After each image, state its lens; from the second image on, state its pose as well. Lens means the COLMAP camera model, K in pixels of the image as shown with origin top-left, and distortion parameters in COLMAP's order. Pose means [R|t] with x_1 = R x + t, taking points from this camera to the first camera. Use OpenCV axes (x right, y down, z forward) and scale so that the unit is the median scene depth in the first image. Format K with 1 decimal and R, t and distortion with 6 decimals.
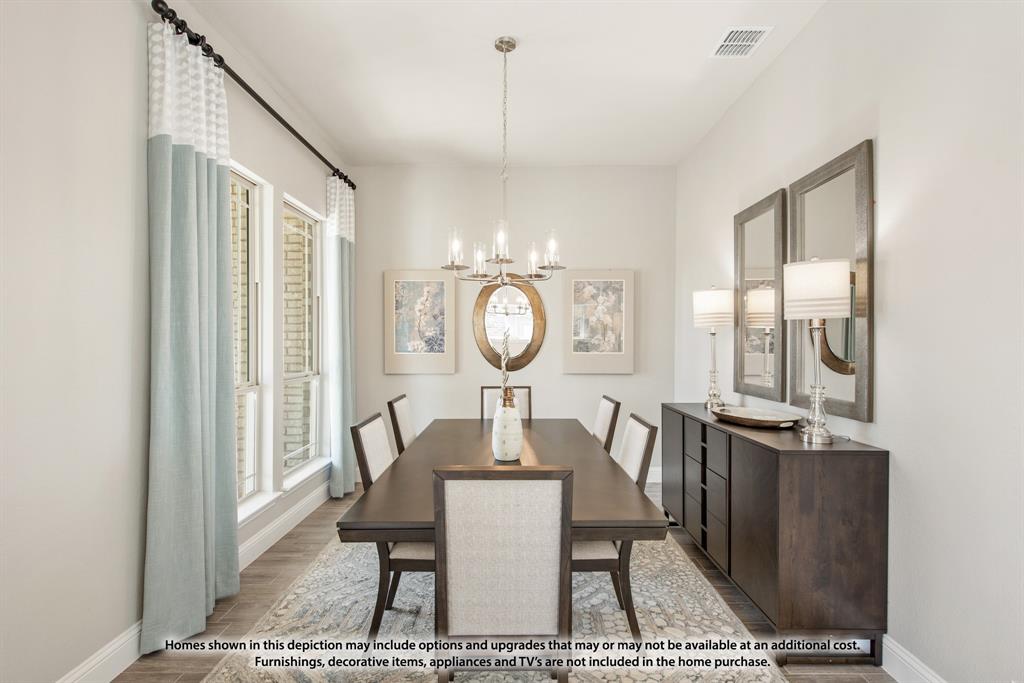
lens RADIAL K [[496.6, 0, 512.6], [0, 496.6, 346.2], [0, 0, 1]] dist [-0.002972, -0.000801]
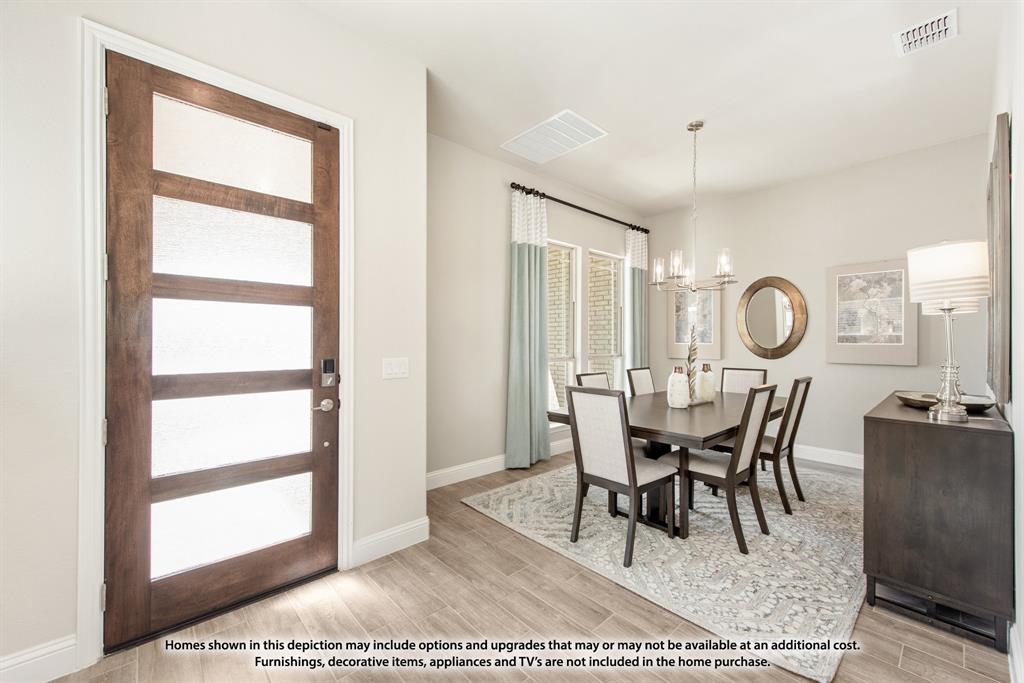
lens RADIAL K [[412.5, 0, 510.8], [0, 412.5, 342.2], [0, 0, 1]] dist [-0.000867, -0.000601]
pose [[0.667209, -0.000647, -0.744871, 0.375952], [-0.007162, 0.999948, -0.007284, 0.025995], [0.744836, 0.010195, 0.667169, -0.143930]]
